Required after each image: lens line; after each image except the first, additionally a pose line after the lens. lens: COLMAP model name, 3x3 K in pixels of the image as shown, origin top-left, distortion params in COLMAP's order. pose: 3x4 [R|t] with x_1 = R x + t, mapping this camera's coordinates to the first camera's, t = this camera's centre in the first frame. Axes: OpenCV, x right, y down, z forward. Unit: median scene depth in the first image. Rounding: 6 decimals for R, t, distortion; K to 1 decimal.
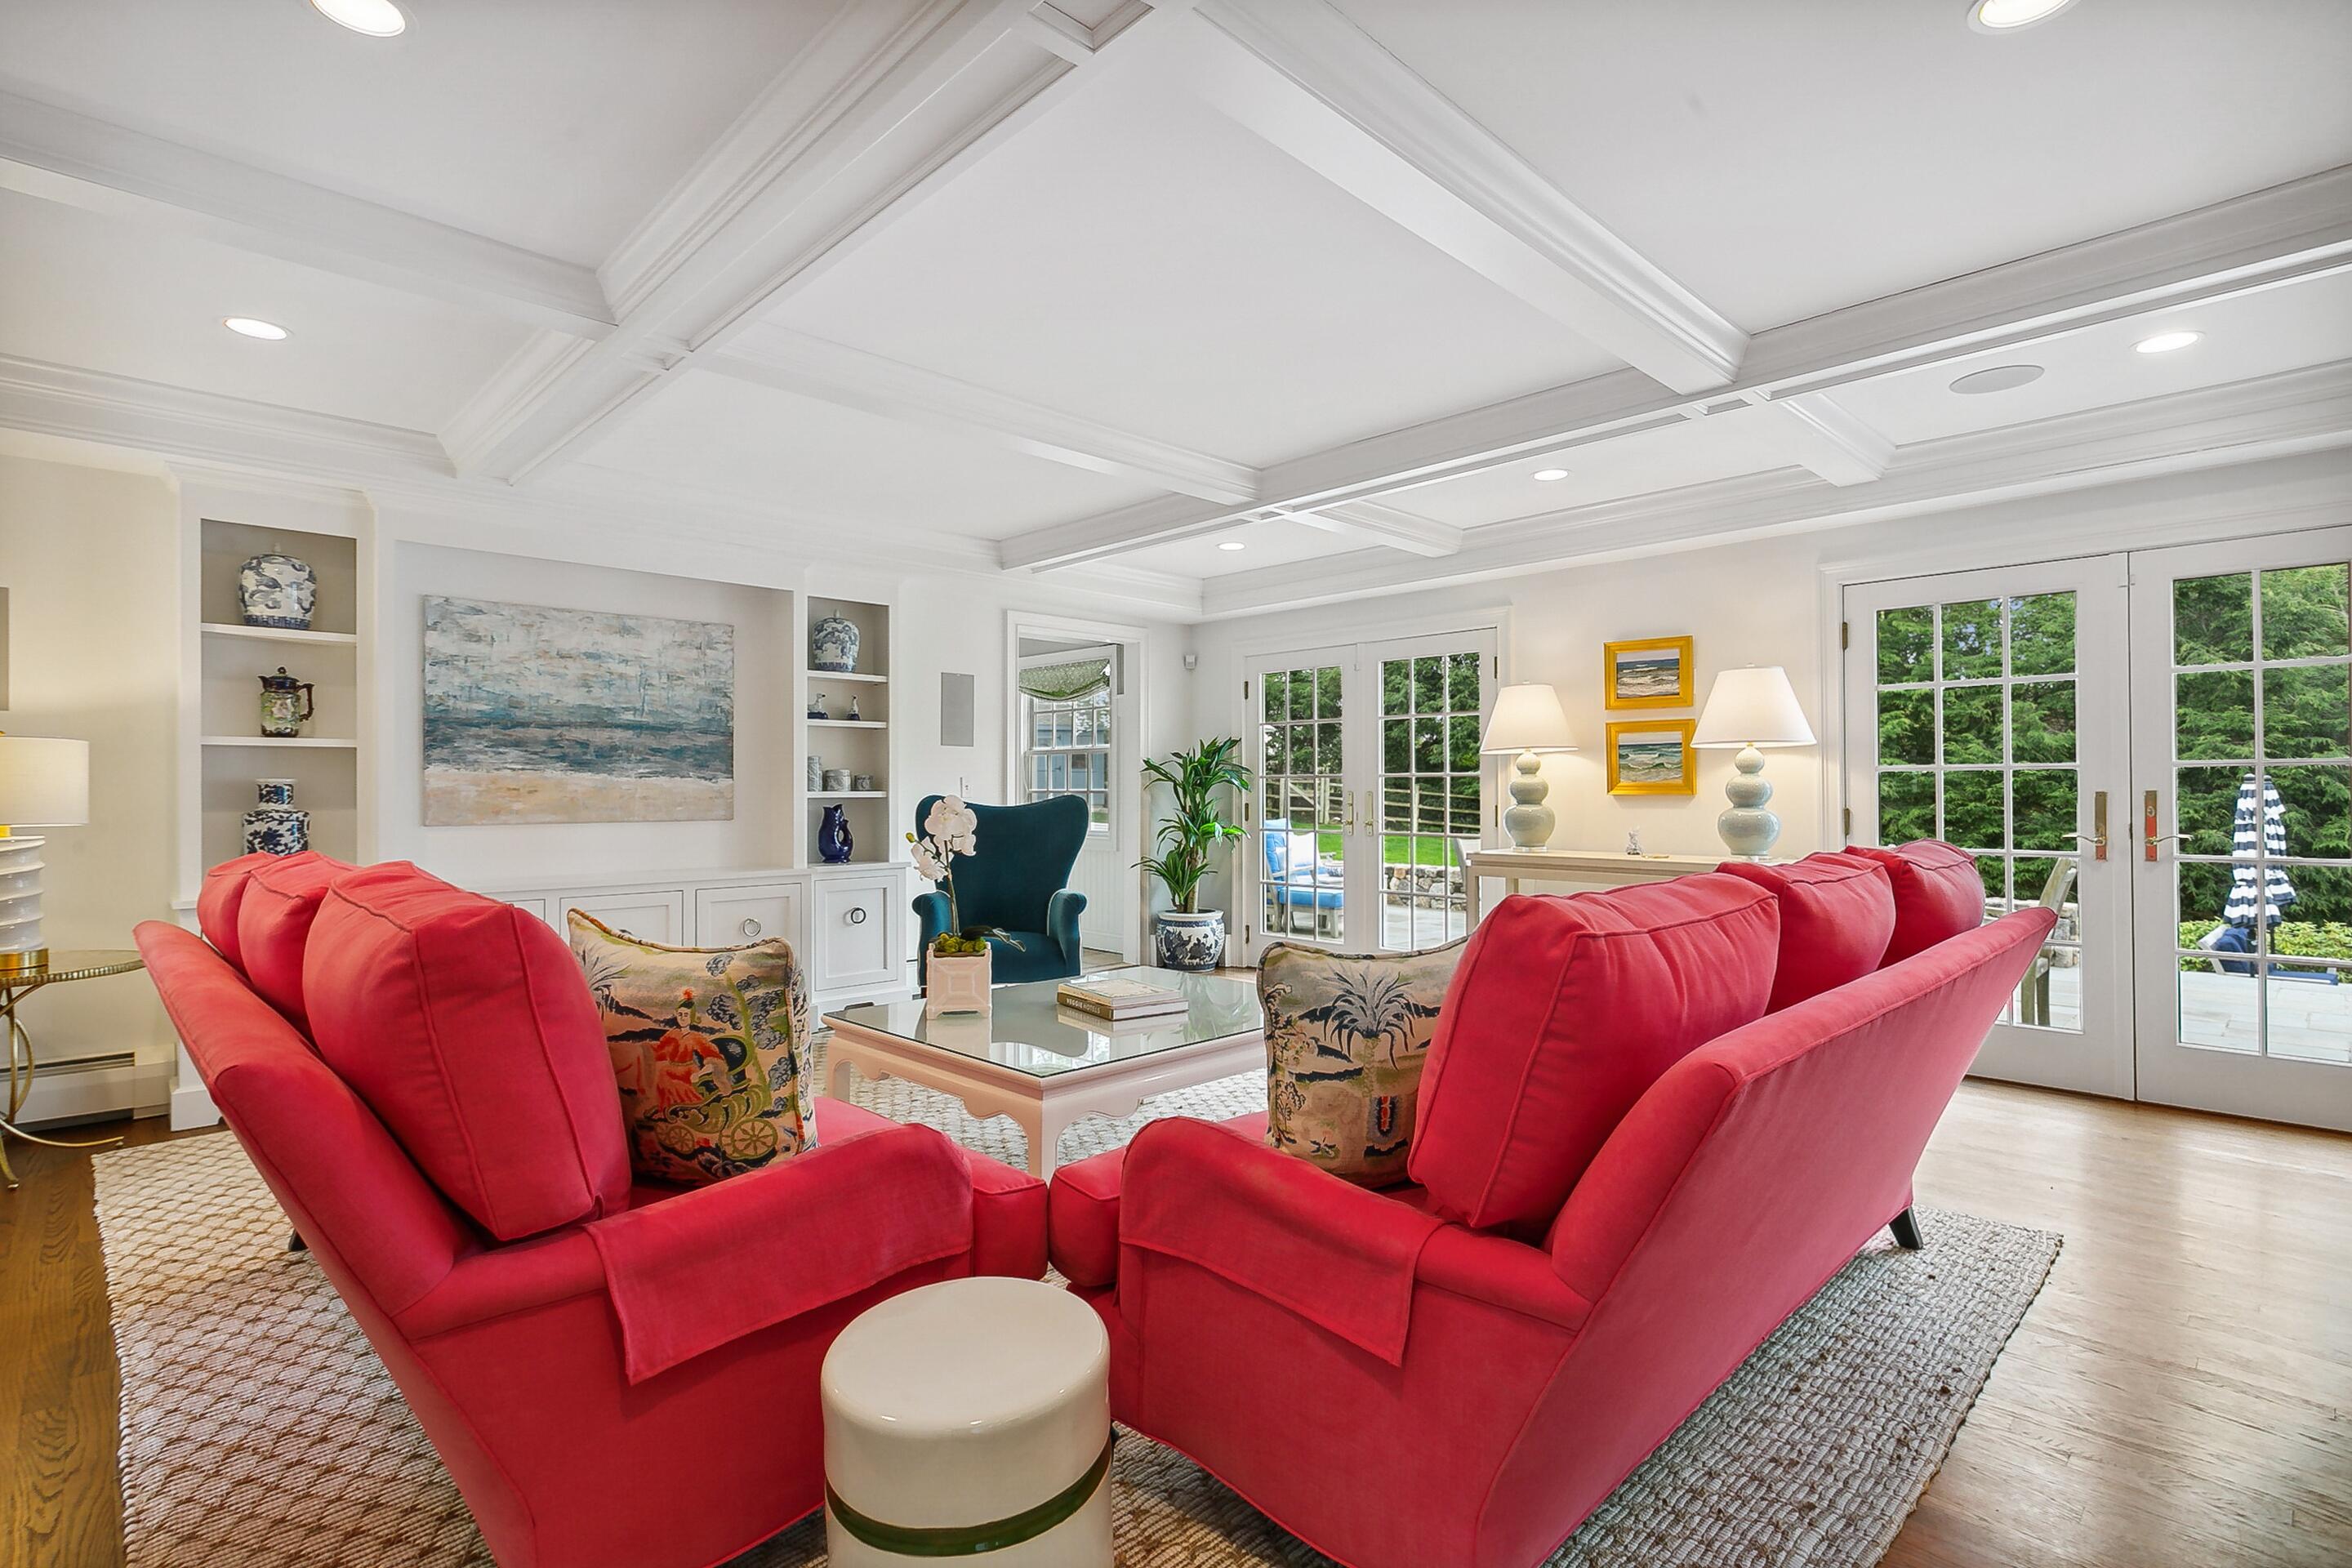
lens RADIAL K [[1112.3, 0, 1183.4], [0, 1112.3, 784.5], [0, 0, 1]] dist [0.005909, 0.001505]
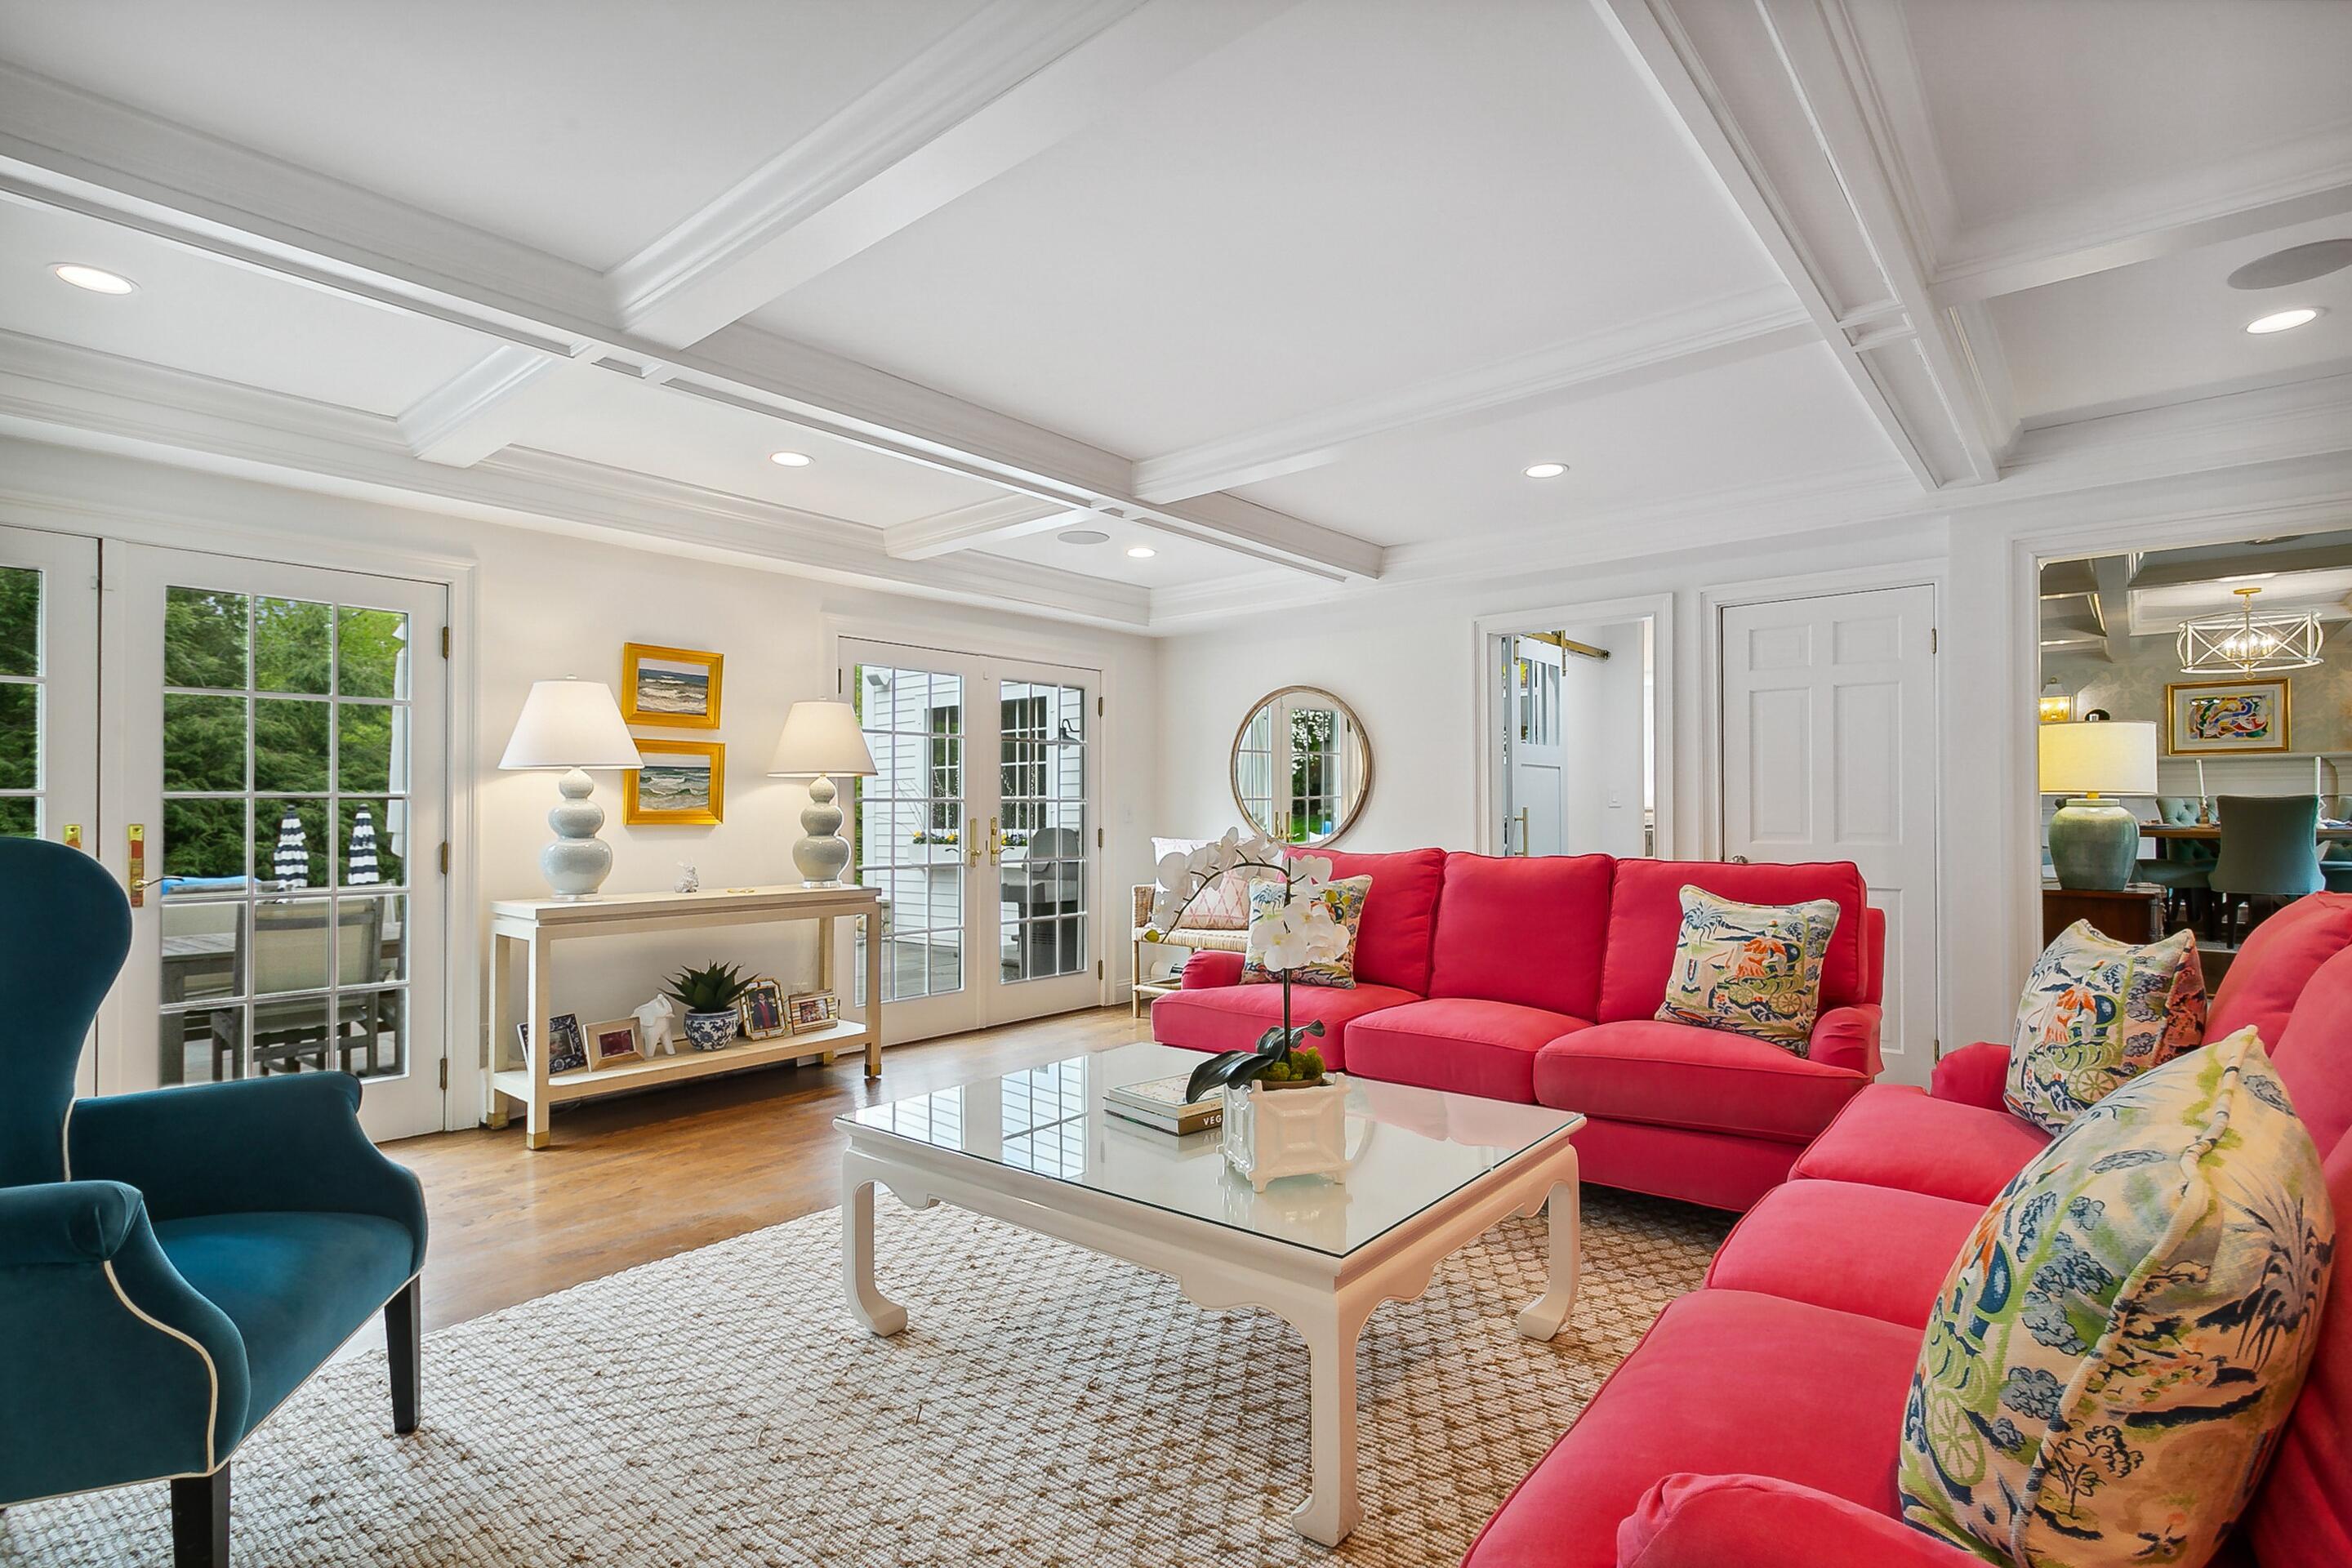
lens RADIAL K [[1112.3, 0, 1189.3], [0, 1112.3, 799.6], [0, 0, 1]] dist [0.005909, 0.001505]
pose [[-0.123401, 0.013488, 0.992265, -0.510338], [-0.001632, 0.999904, -0.013794, 0.000778], [-0.992356, -0.003321, -0.123367, 0.705530]]
